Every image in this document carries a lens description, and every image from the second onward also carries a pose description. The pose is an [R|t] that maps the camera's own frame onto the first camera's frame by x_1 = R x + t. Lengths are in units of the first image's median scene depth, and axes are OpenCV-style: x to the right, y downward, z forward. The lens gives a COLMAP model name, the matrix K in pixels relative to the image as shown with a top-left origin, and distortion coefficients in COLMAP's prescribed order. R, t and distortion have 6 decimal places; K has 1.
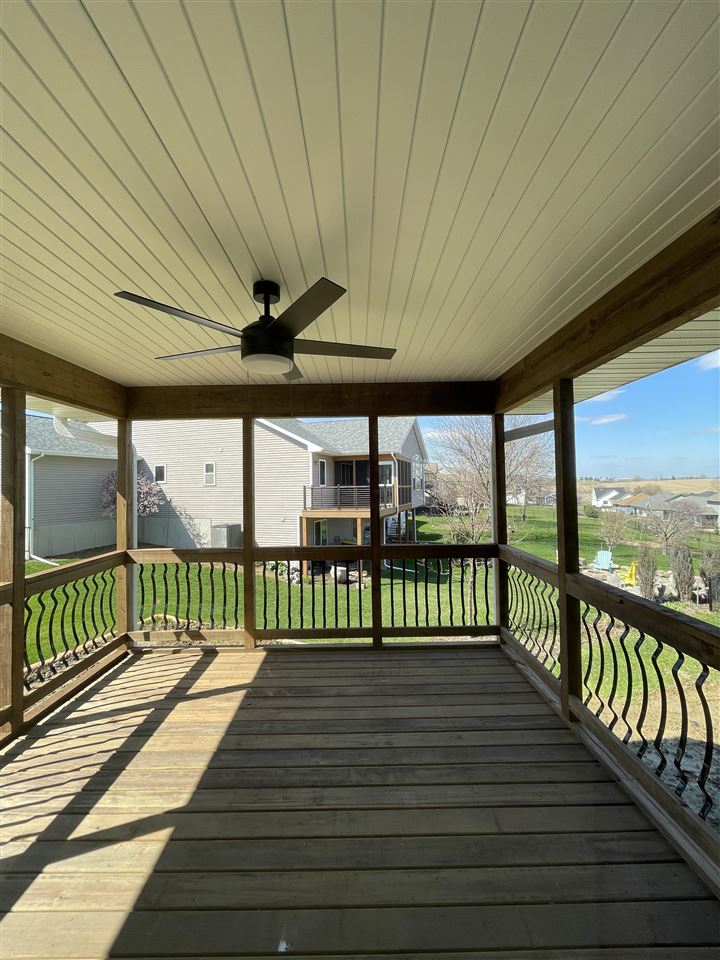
lens RADIAL K [[386.8, 0, 360.2], [0, 386.8, 479.3], [0, 0, 1]] dist [-0.008061, 0.000630]
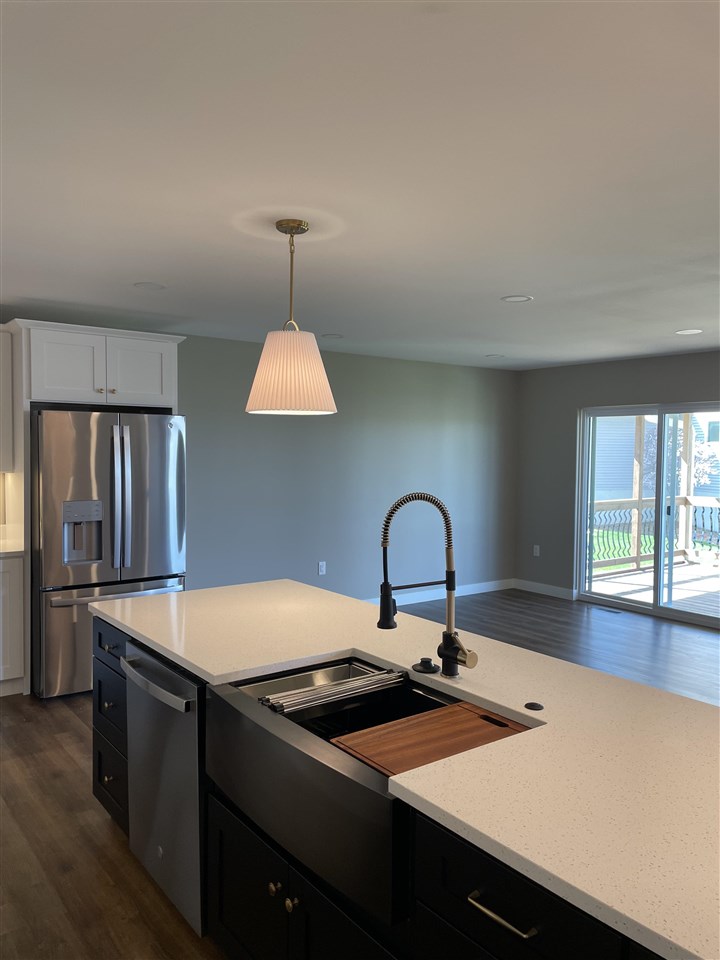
lens RADIAL K [[727.7, 0, 360.3], [0, 727.7, 482.3], [0, 0, 1]] dist [0.067078, -0.087943]
pose [[0.599290, 0.059162, -0.798343, 0.954856], [-0.004240, 0.997486, 0.070737, -0.074433], [0.800521, -0.039007, 0.598034, -1.797346]]
